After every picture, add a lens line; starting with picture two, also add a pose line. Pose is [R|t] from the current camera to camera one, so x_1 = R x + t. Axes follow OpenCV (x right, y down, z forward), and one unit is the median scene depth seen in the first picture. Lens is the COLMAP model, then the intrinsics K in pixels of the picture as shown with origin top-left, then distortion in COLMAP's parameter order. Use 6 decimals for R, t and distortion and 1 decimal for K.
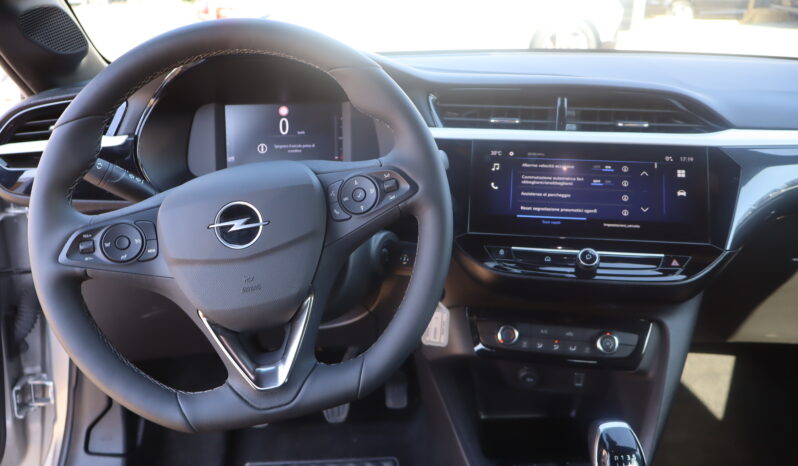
lens RADIAL K [[660.3, 0, 403.6], [0, 660.3, 231.0], [0, 0, 1]] dist [0.000413, 0.005302]
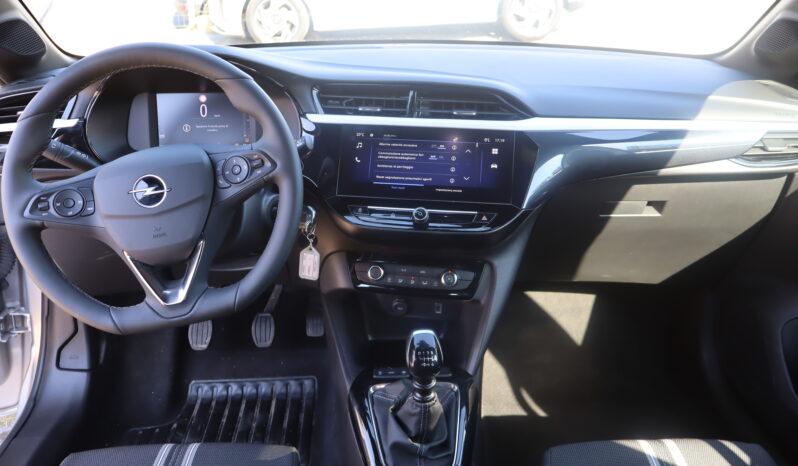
lens RADIAL K [[655.2, 0, 395.7], [0, 655.2, 226.9], [0, 0, 1]] dist [0.008534, 0.003219]
pose [[0.999926, 0.001950, 0.011989, 0.202177], [-0.002695, 0.998046, 0.062432, -0.016517], [-0.011844, -0.062460, 0.997977, -0.327082]]
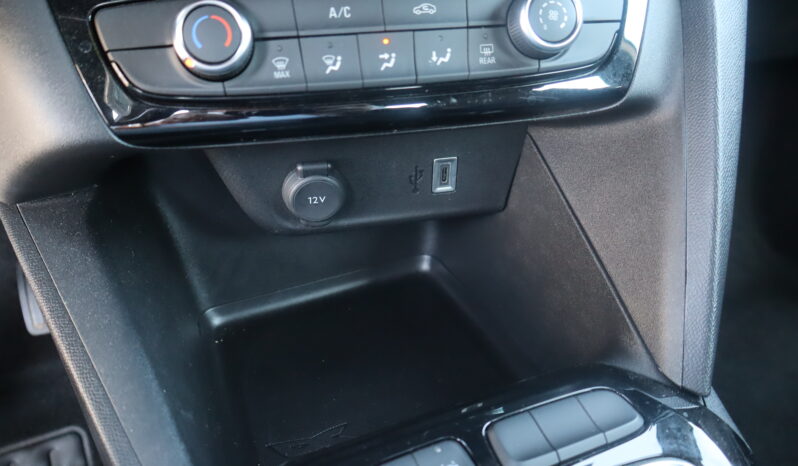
lens RADIAL K [[660.3, 0, 403.6], [0, 660.3, 231.0], [0, 0, 1]] dist [0.000413, 0.005302]
pose [[0.930853, -0.194934, 0.309051, 0.147423], [0.129818, 0.967058, 0.218964, 0.207286], [-0.341554, -0.163703, 0.925495, 0.795410]]
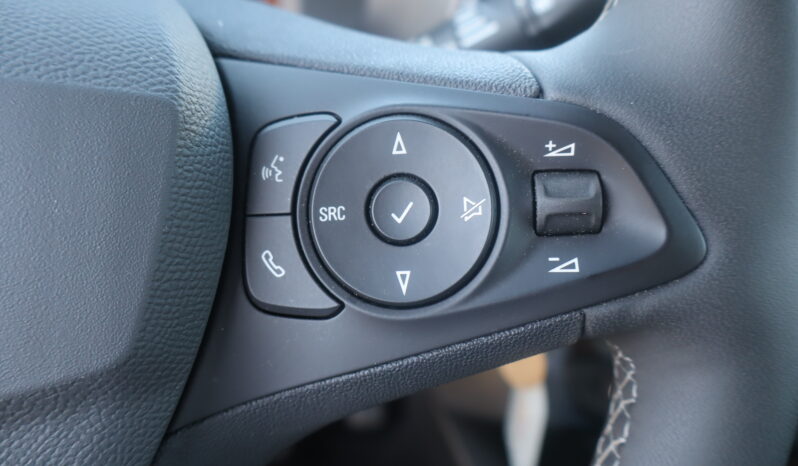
lens RADIAL K [[655.2, 0, 395.7], [0, 655.2, 226.9], [0, 0, 1]] dist [0.008534, 0.003219]
pose [[0.967225, 0.228456, 0.110828, -0.070432], [-0.237941, 0.967855, 0.081485, -0.051121], [-0.088650, -0.105185, 0.990493, 0.627693]]
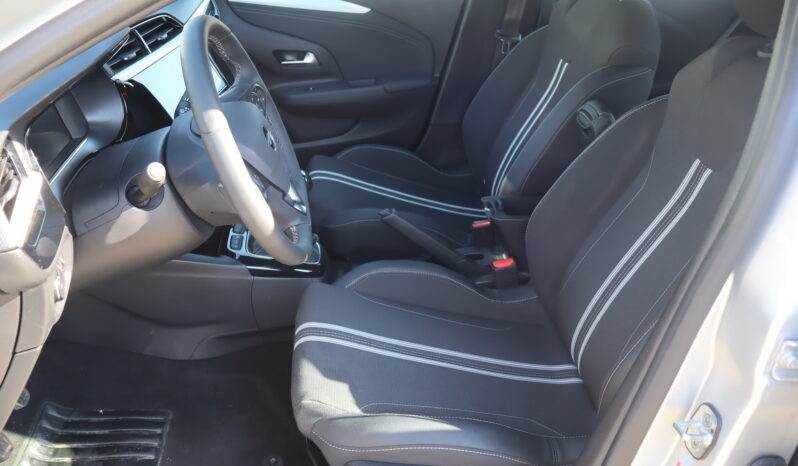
lens RADIAL K [[678.1, 0, 399.0], [0, 678.1, 233.0], [0, 0, 1]] dist [0.010679, 0.003510]
pose [[-0.077756, -0.485399, 0.870828, -1.455568], [0.280951, 0.827404, 0.486281, -0.429733], [-0.956567, 0.282471, 0.072038, 0.471519]]
